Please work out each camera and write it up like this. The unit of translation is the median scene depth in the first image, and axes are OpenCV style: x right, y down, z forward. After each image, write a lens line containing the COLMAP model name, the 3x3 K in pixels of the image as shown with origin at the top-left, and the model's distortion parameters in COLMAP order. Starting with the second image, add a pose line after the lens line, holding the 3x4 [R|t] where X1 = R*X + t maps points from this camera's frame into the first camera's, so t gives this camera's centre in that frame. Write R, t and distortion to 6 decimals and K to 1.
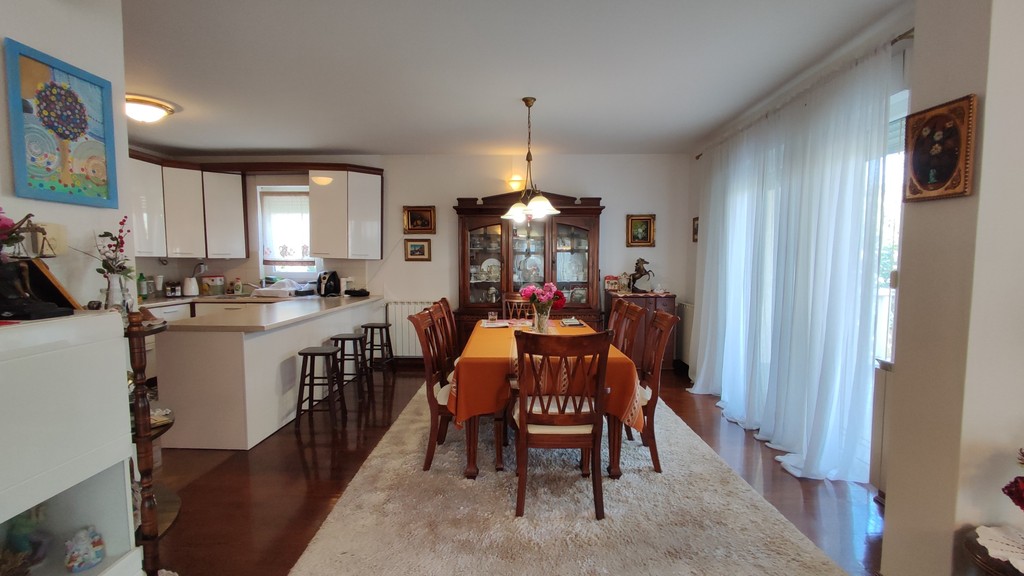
lens RADIAL K [[470.1, 0, 508.0], [0, 470.1, 298.3], [0, 0, 1]] dist [-0.003620, -0.001312]
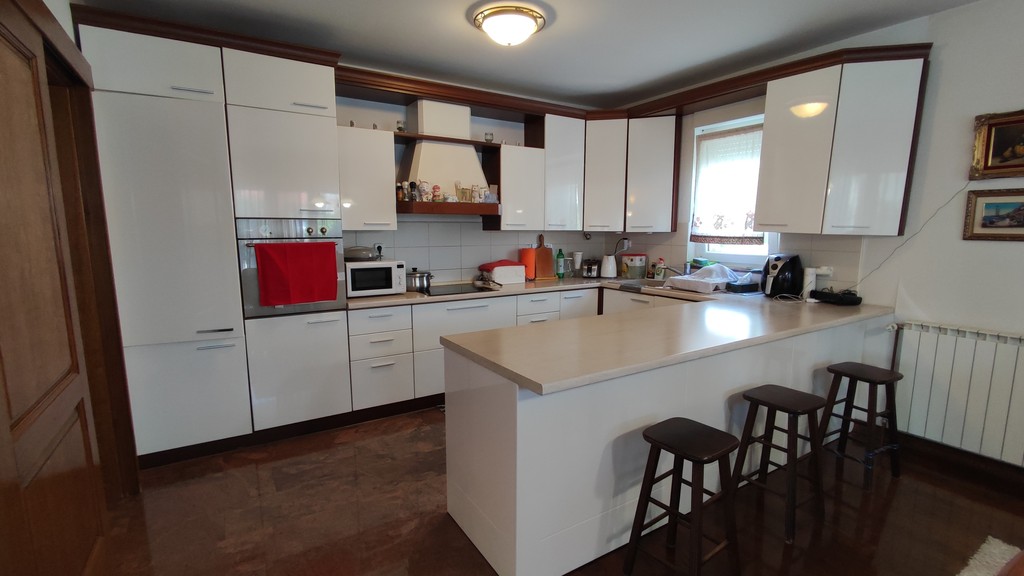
lens RADIAL K [[470.1, 0, 508.0], [0, 470.1, 298.3], [0, 0, 1]] dist [-0.003620, -0.001312]
pose [[0.560873, 0.118833, -0.819329, -0.089010], [-0.068103, 0.992914, 0.097389, -0.037611], [0.825096, 0.001176, 0.564992, 0.383484]]
